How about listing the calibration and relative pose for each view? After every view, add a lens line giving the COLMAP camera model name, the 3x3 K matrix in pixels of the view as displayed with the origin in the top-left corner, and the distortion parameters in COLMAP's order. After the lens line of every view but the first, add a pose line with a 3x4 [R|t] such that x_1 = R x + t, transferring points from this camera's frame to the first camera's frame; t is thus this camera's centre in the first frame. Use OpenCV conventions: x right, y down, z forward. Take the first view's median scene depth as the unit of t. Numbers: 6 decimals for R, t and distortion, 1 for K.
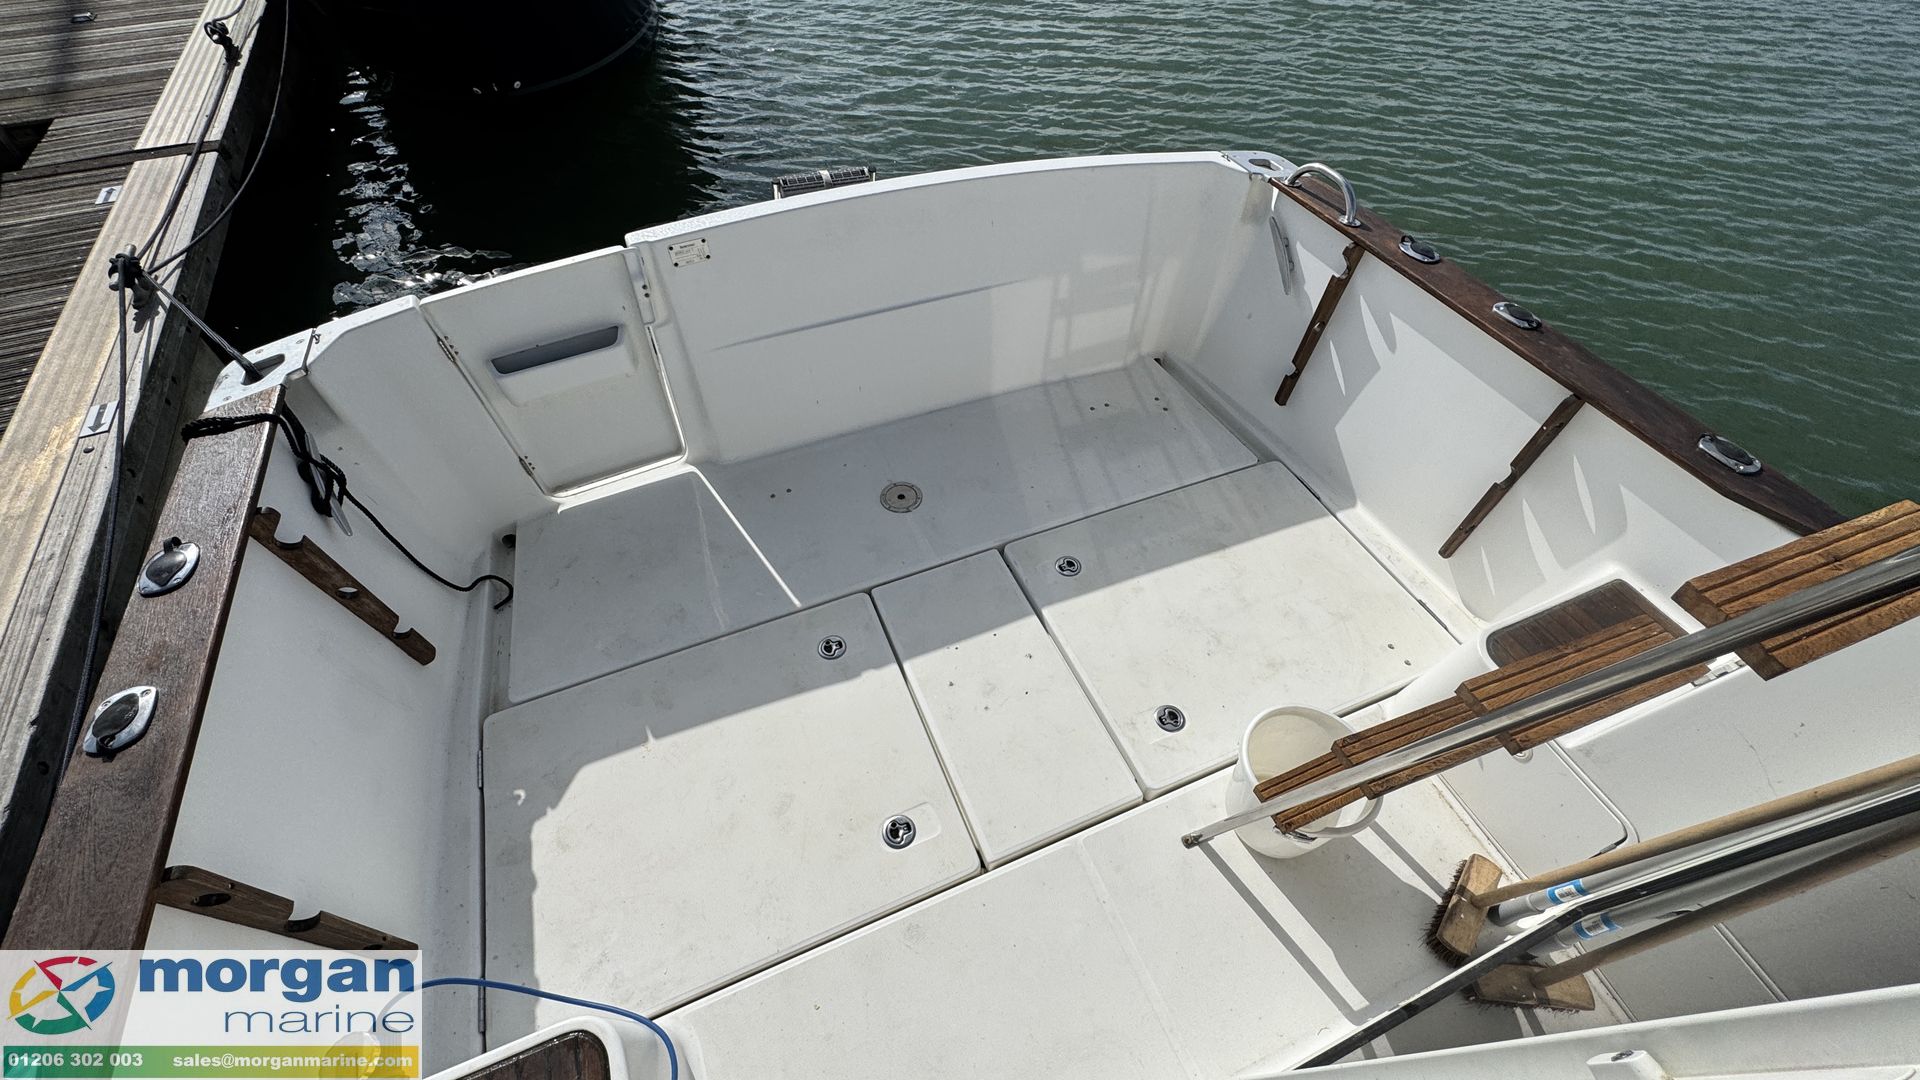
lens RADIAL K [[758.6, 0, 965.1], [0, 758.6, 539.7], [0, 0, 1]] dist [-0.003899, 0.000170]
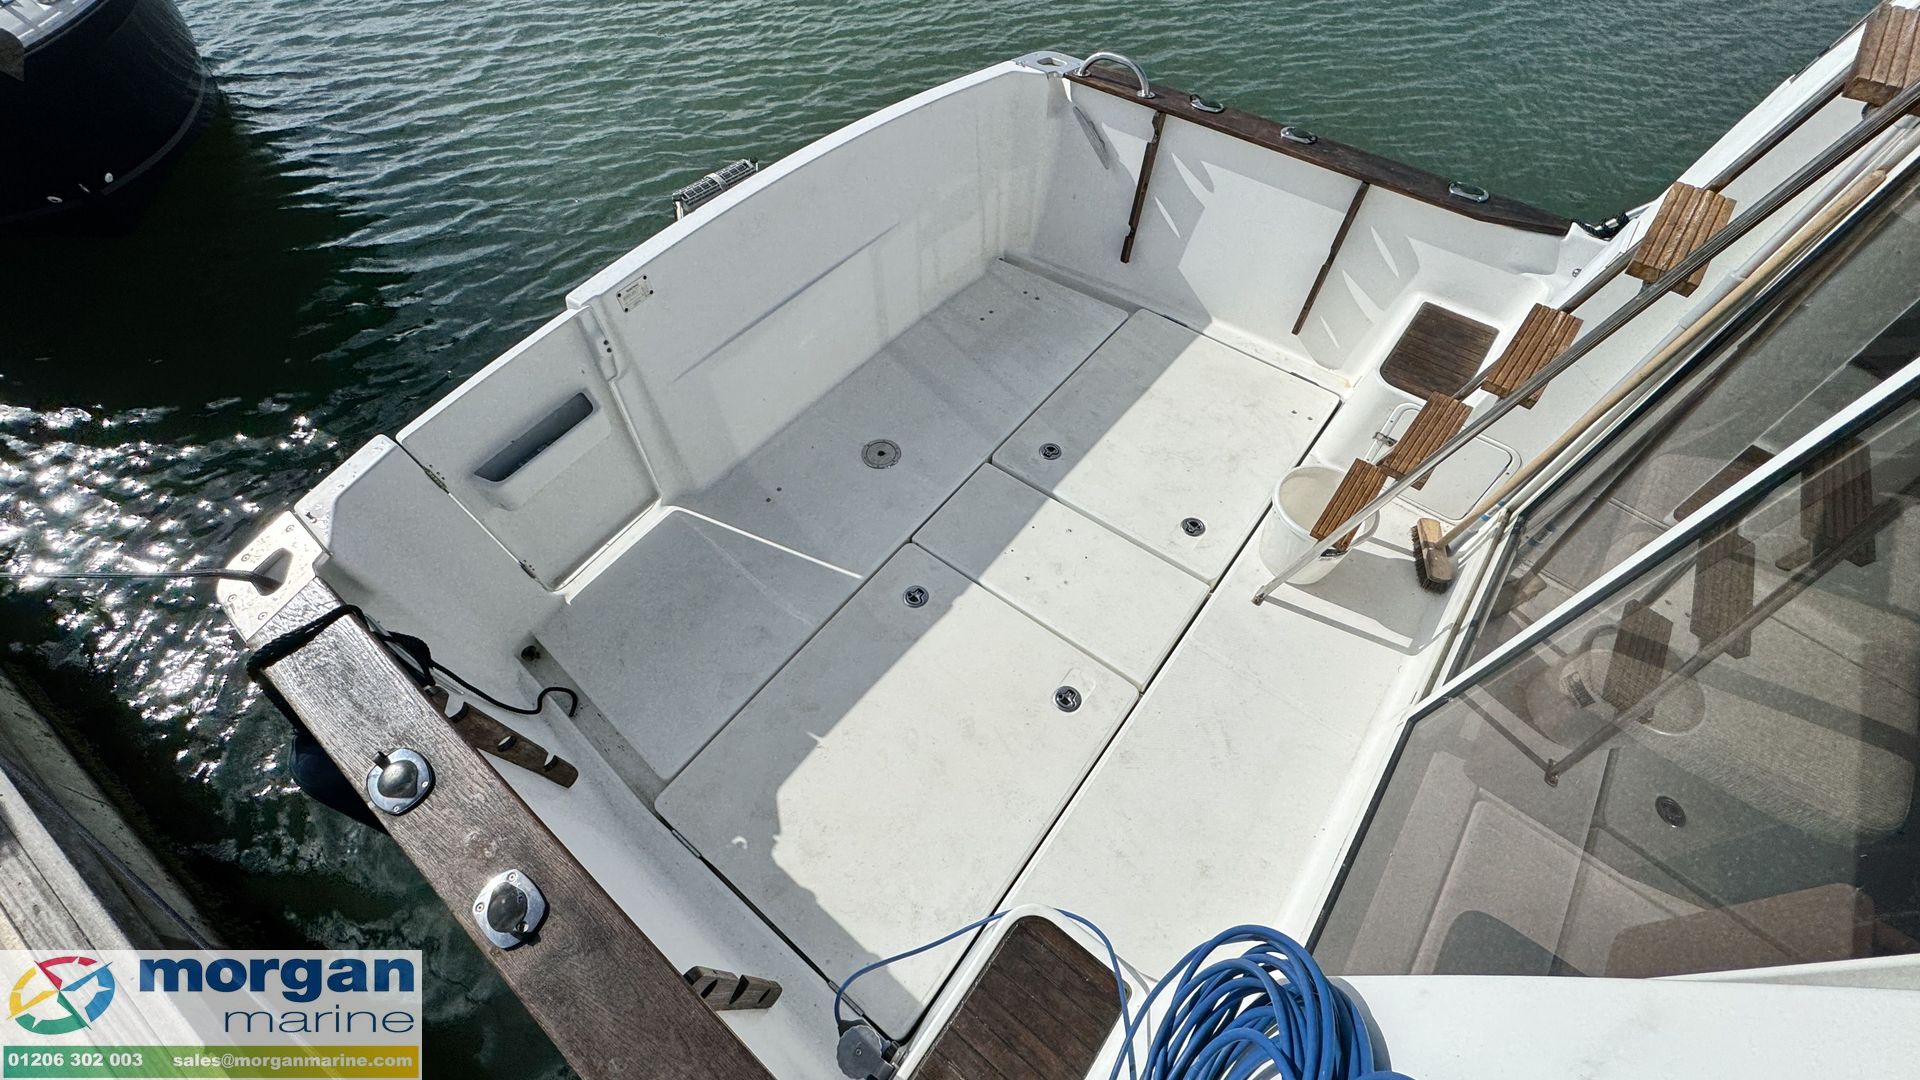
lens RADIAL K [[758.6, 0, 948.4], [0, 758.6, 543.2], [0, 0, 1]] dist [-0.003899, 0.000170]
pose [[0.871398, -0.408900, 0.271047, -0.396374], [0.382352, 0.912252, 0.146983, -0.071899], [-0.307364, -0.024445, 0.951278, -0.062519]]
